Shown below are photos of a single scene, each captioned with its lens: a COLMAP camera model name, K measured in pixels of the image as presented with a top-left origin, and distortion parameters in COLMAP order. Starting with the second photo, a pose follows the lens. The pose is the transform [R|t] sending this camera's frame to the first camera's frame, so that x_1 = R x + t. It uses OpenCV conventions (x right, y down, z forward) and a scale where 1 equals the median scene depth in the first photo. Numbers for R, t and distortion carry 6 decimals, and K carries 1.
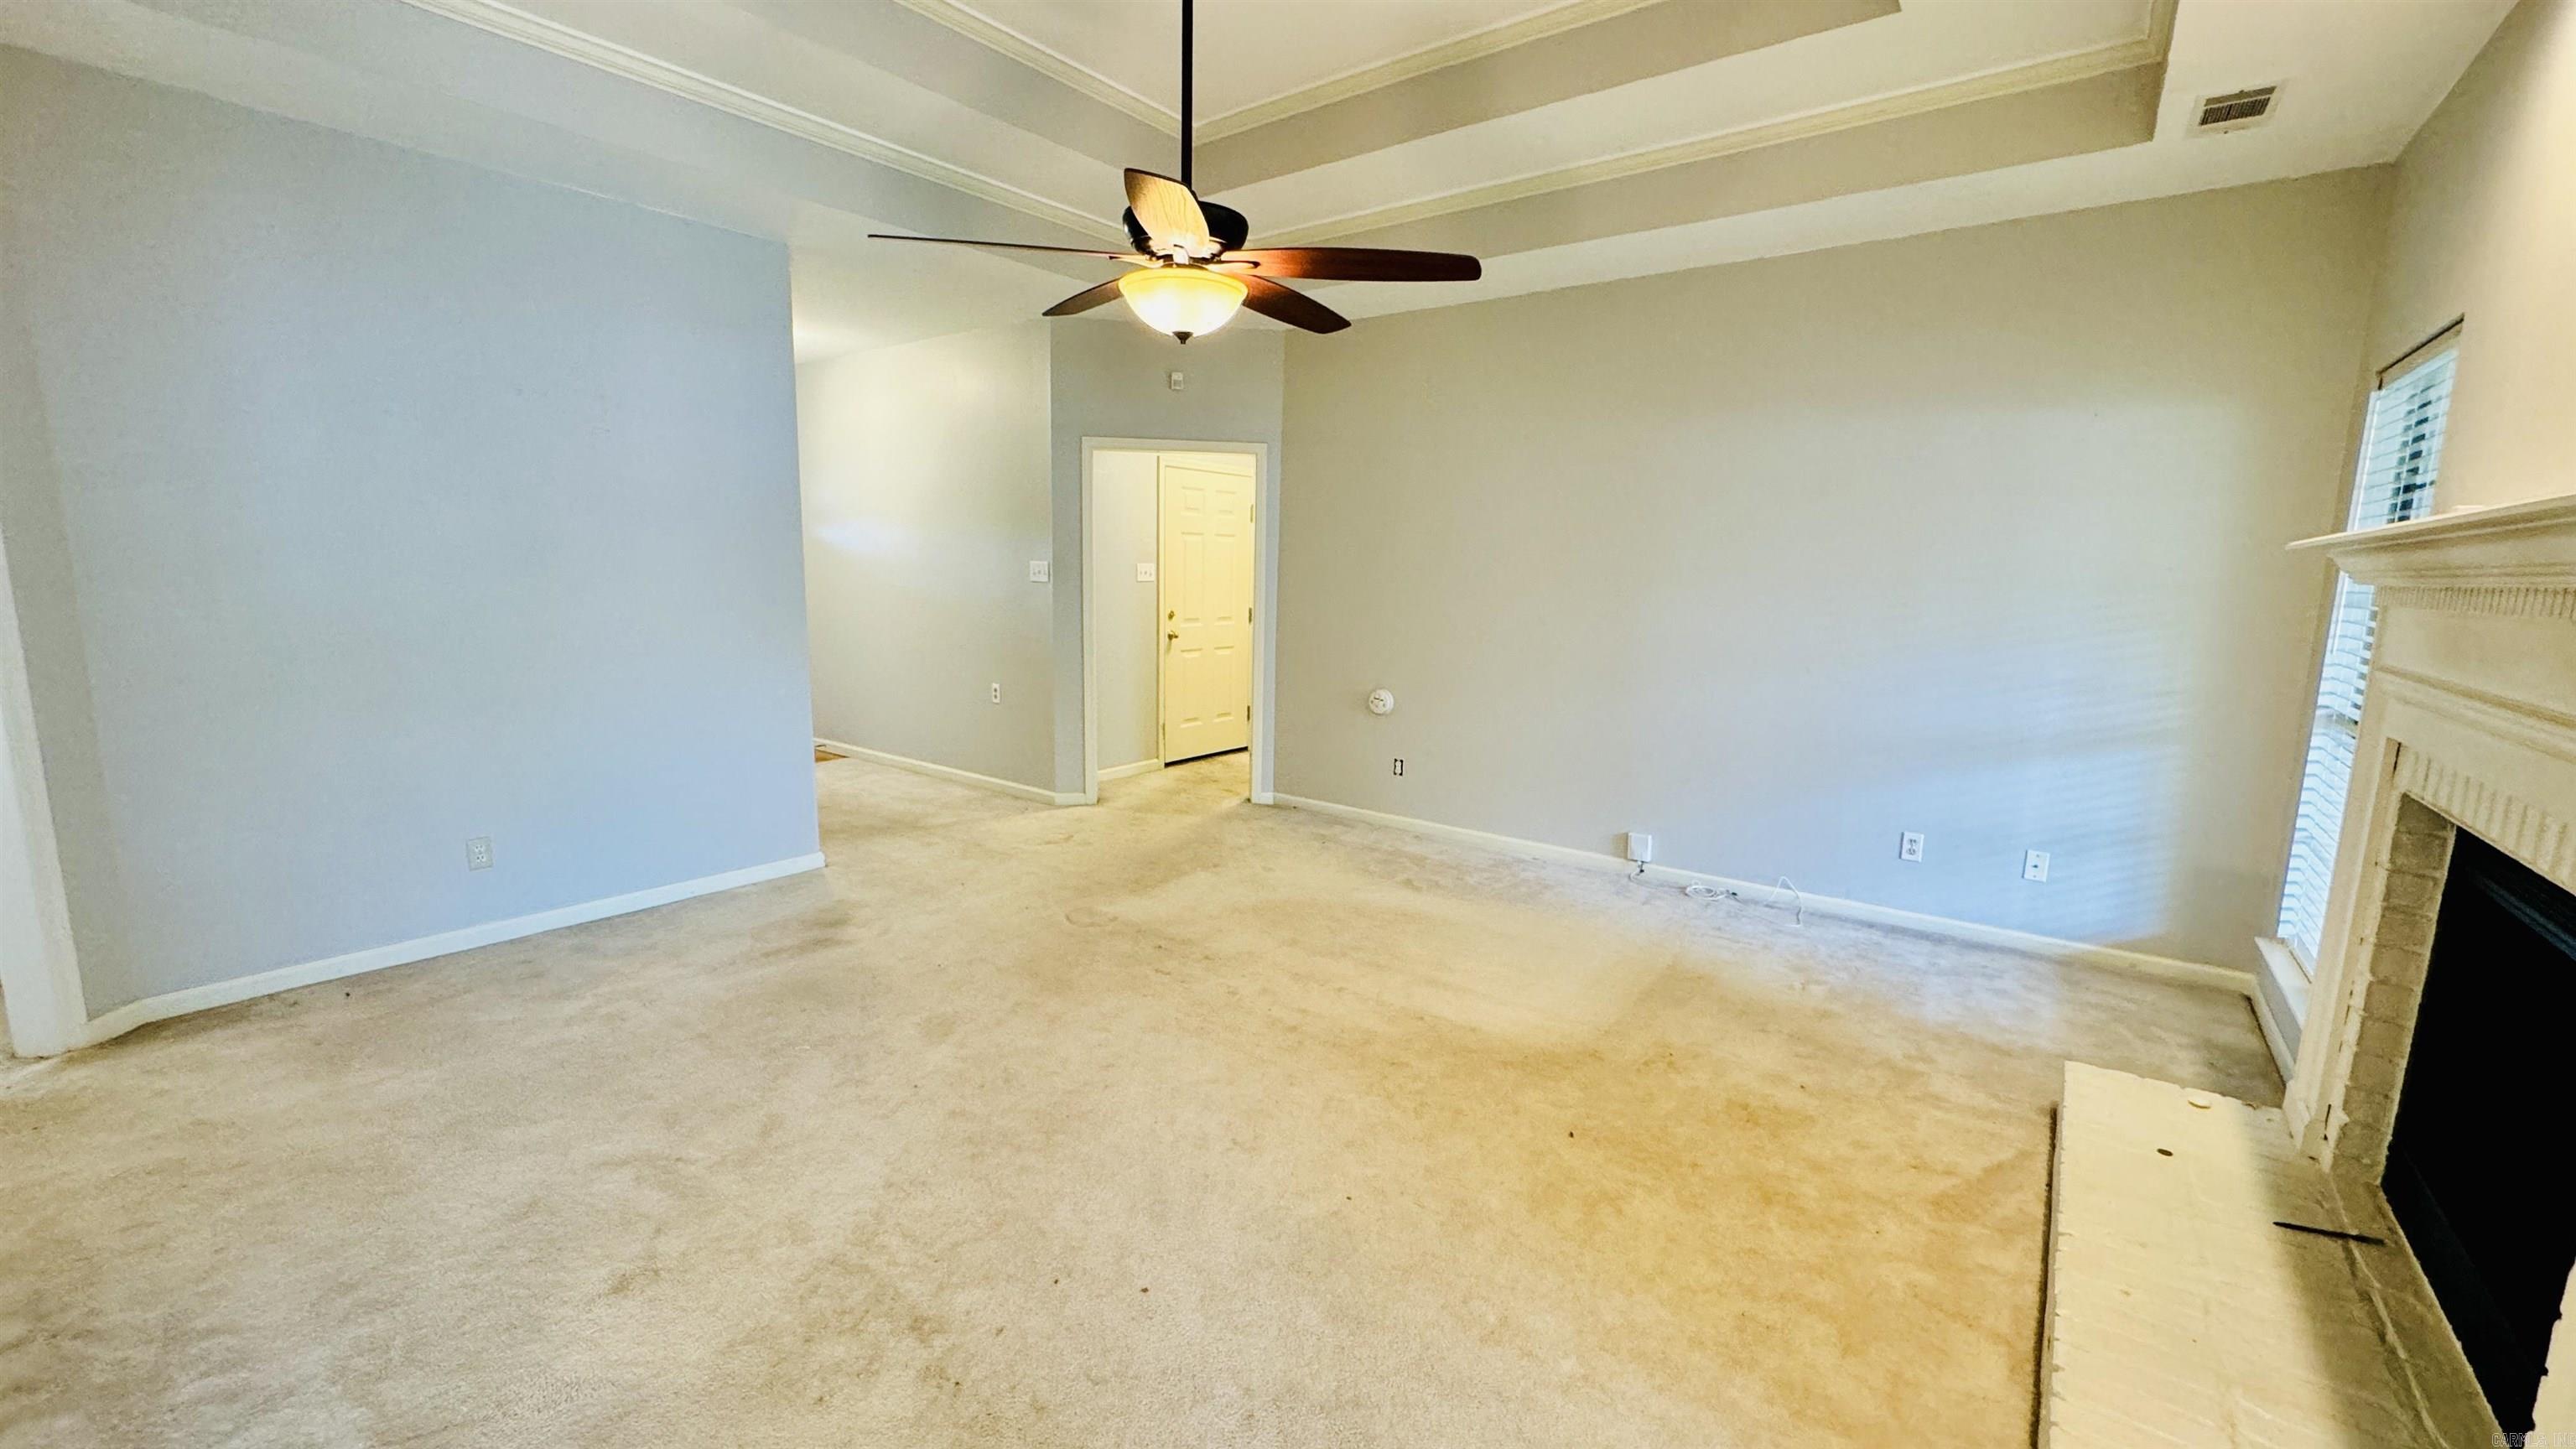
lens RADIAL K [[1028.8, 0, 1284.9], [0, 1028.8, 727.1], [0, 0, 1]] dist [-0.002718, 0.000139]
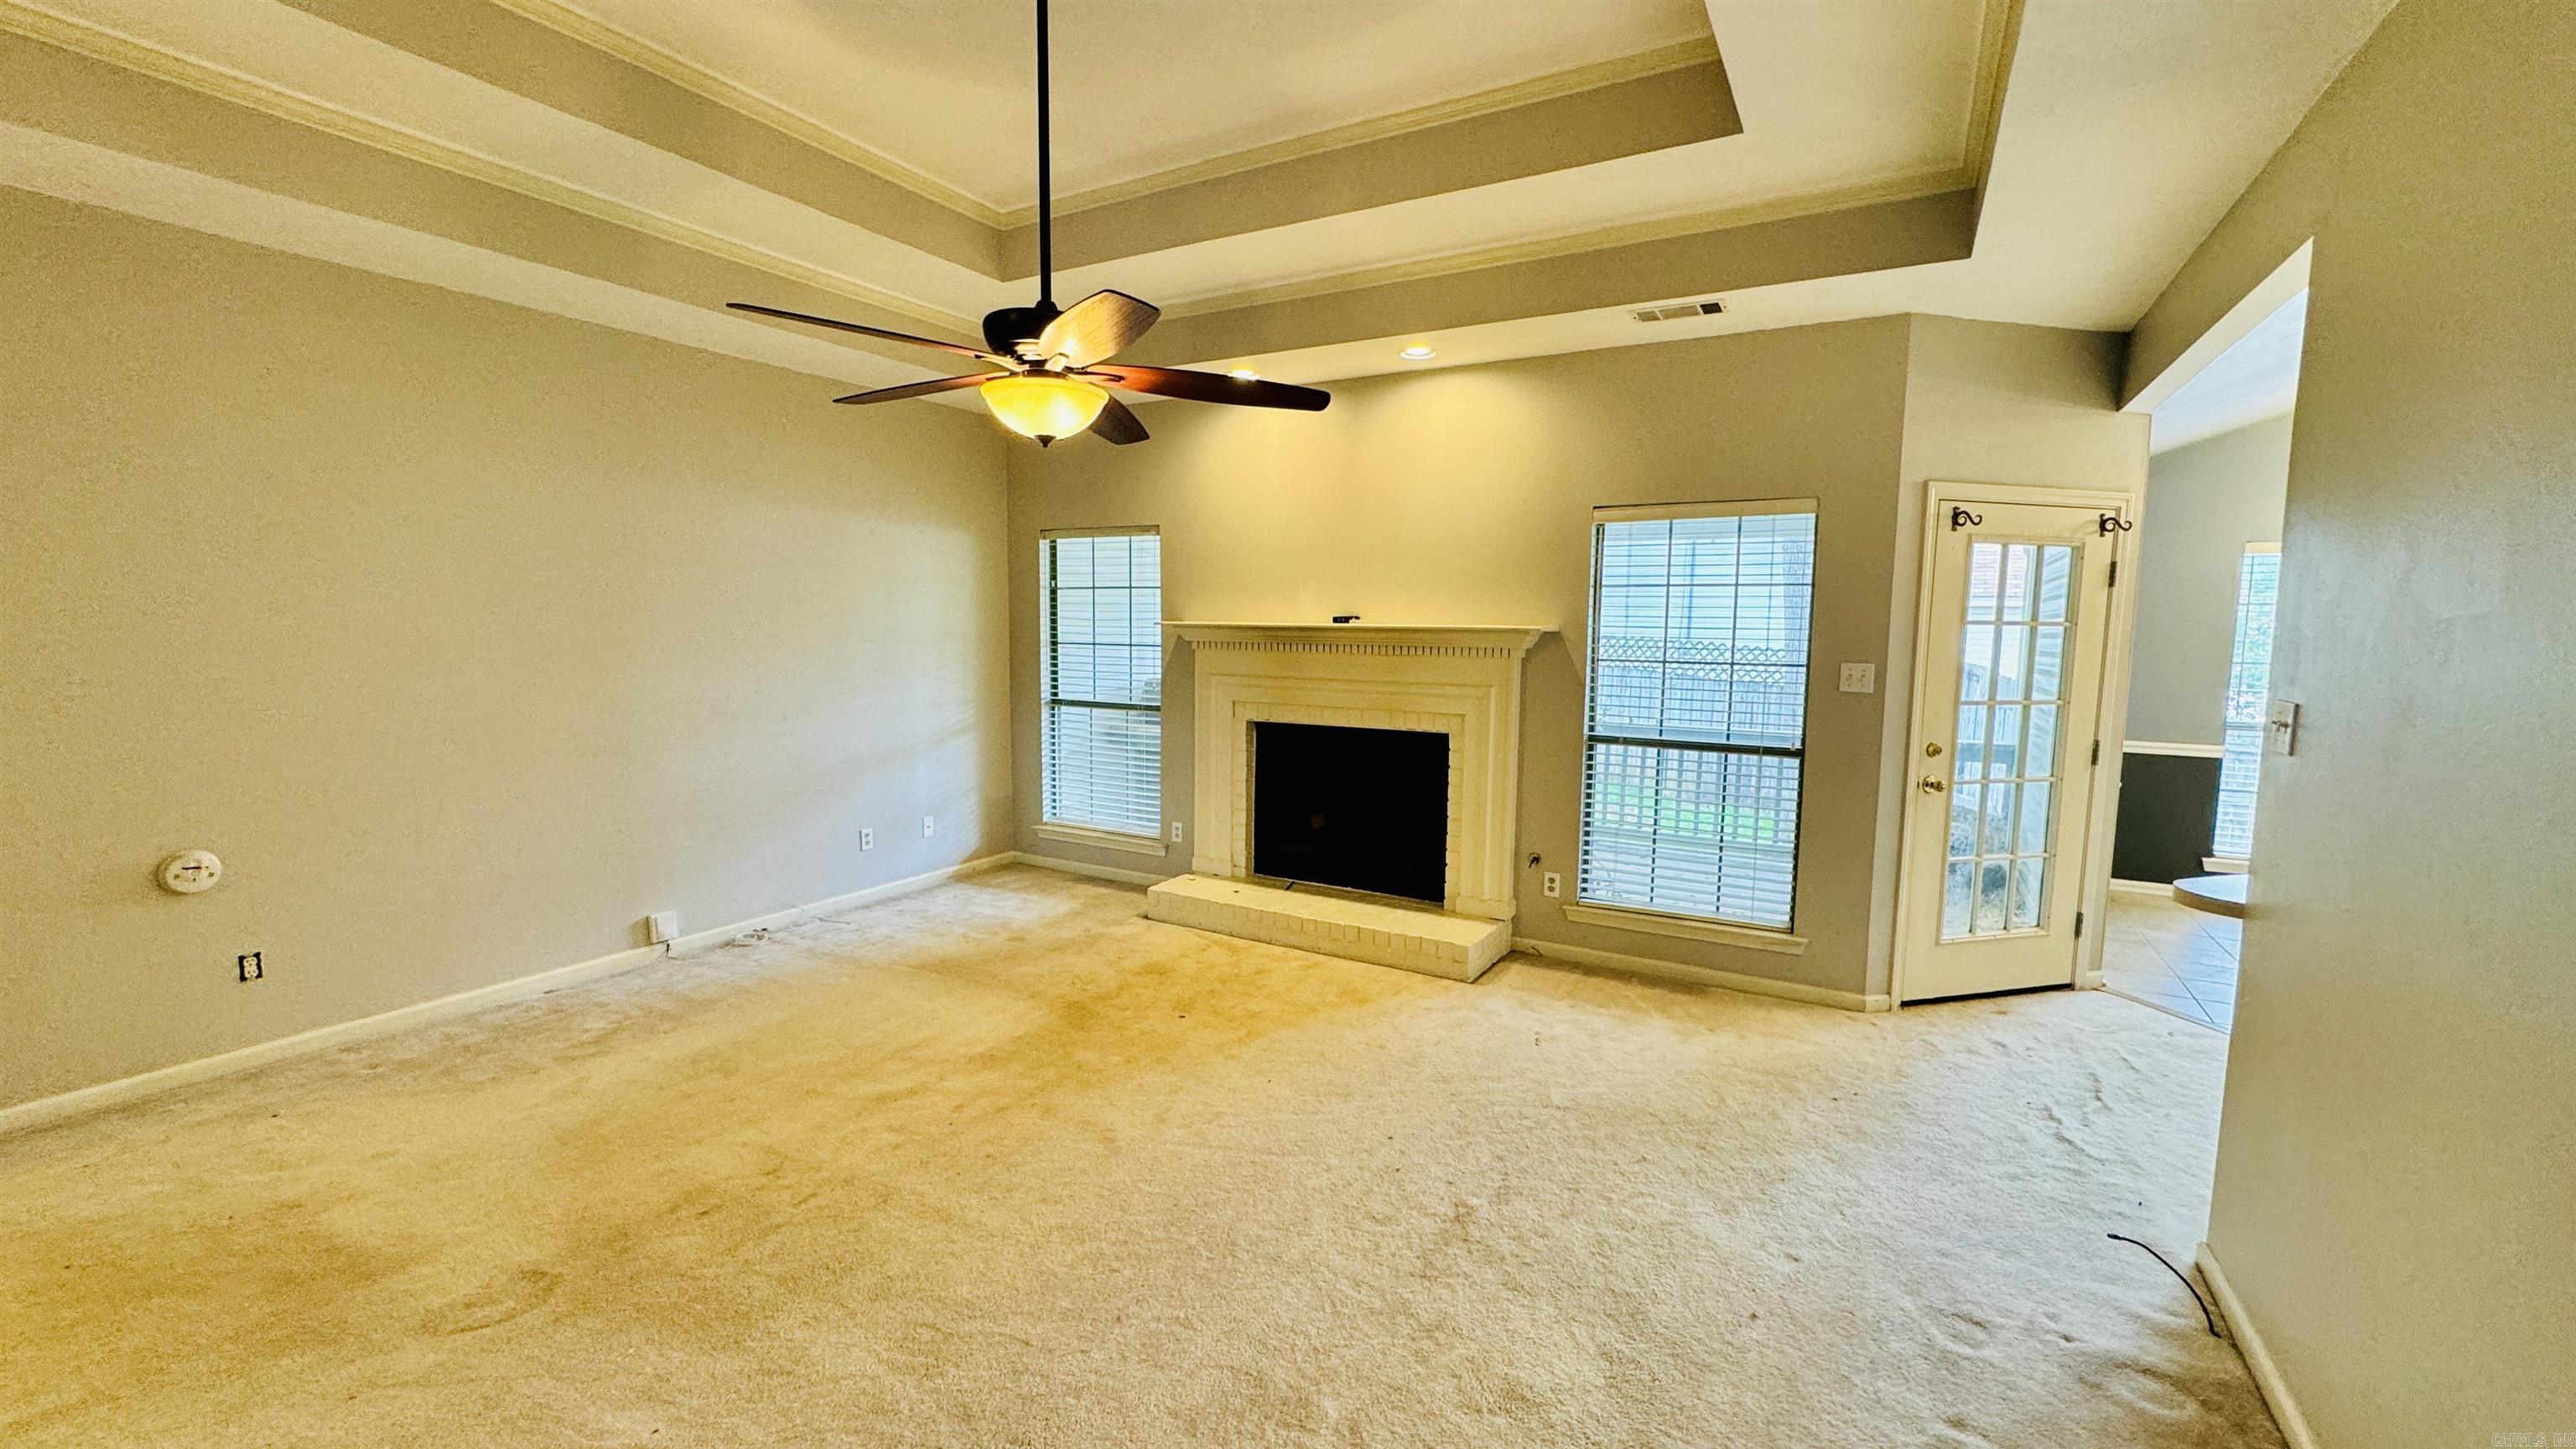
lens RADIAL K [[1028.8, 0, 1284.9], [0, 1028.8, 727.1], [0, 0, 1]] dist [-0.002718, 0.000139]
pose [[-0.123509, -0.121308, 0.984901, -0.738629], [0.141597, 0.980190, 0.138484, -0.131475], [-0.982189, 0.156563, -0.103886, 0.589021]]
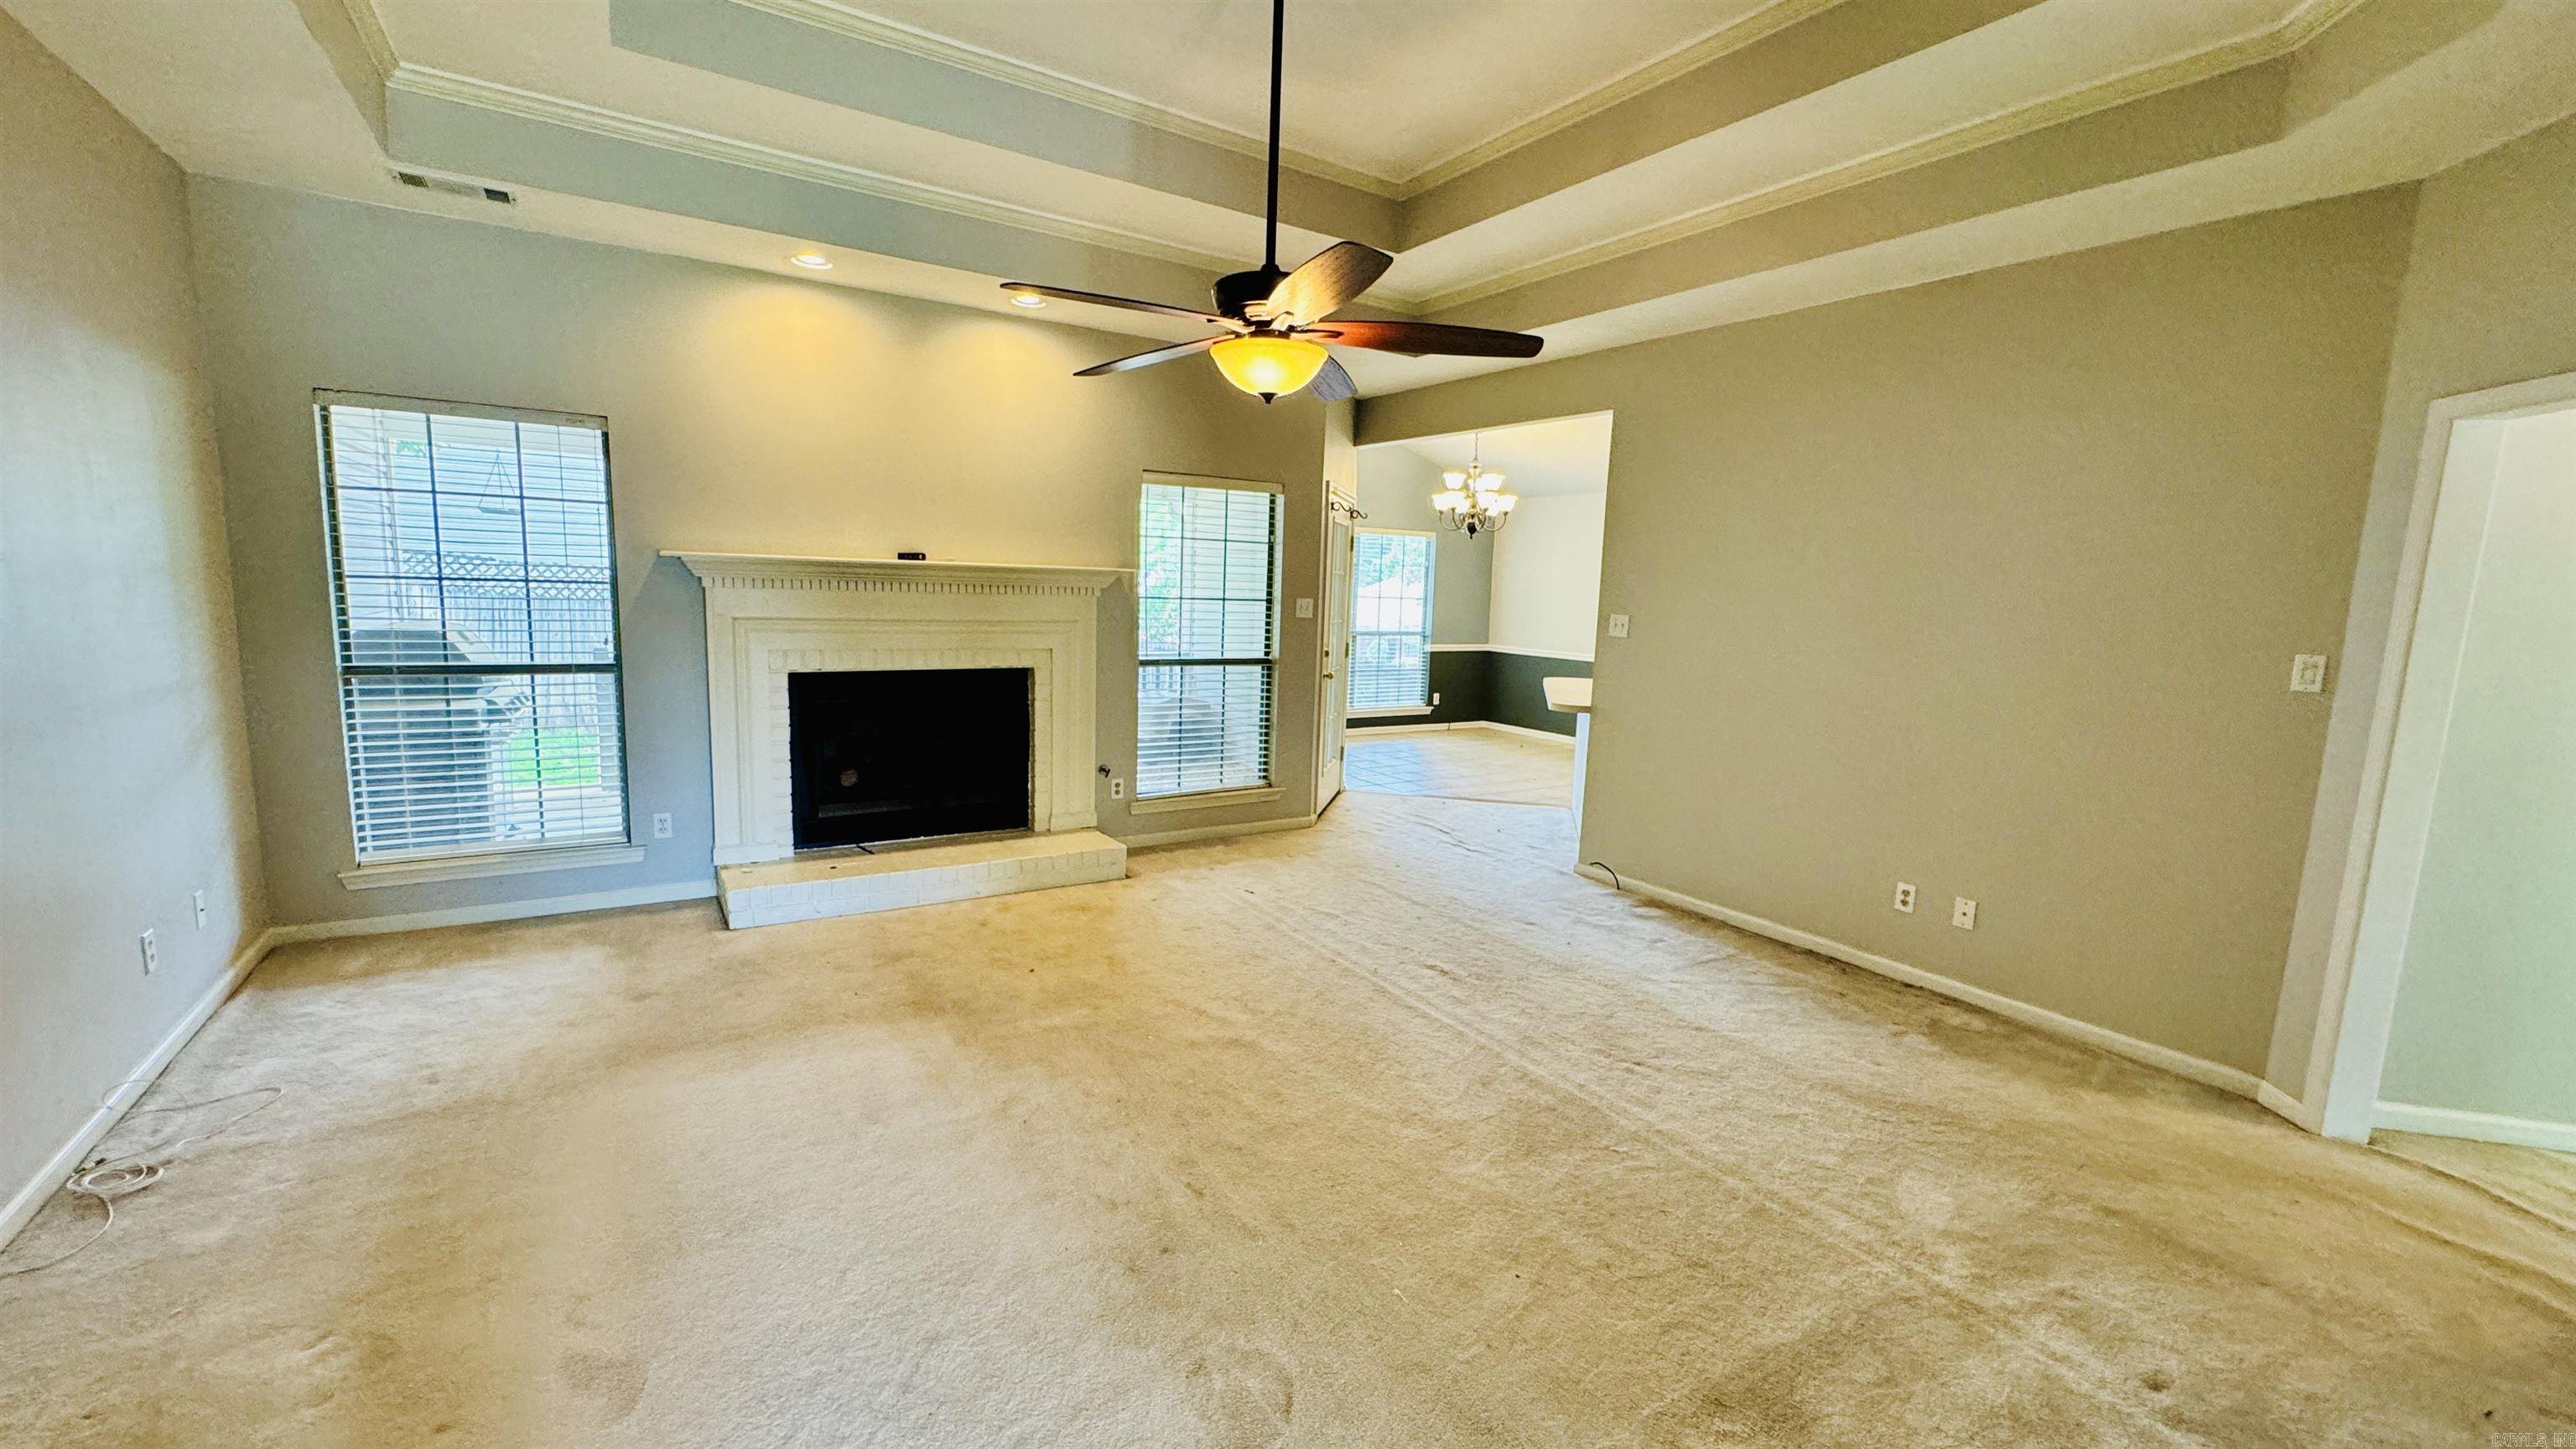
lens RADIAL K [[1028.8, 0, 1284.9], [0, 1028.8, 727.1], [0, 0, 1]] dist [-0.002718, 0.000139]
pose [[-0.937880, -0.097833, 0.332882, -0.321960], [0.002406, 0.957566, 0.288203, -0.225358], [-0.346952, 0.271101, -0.897847, 1.315495]]
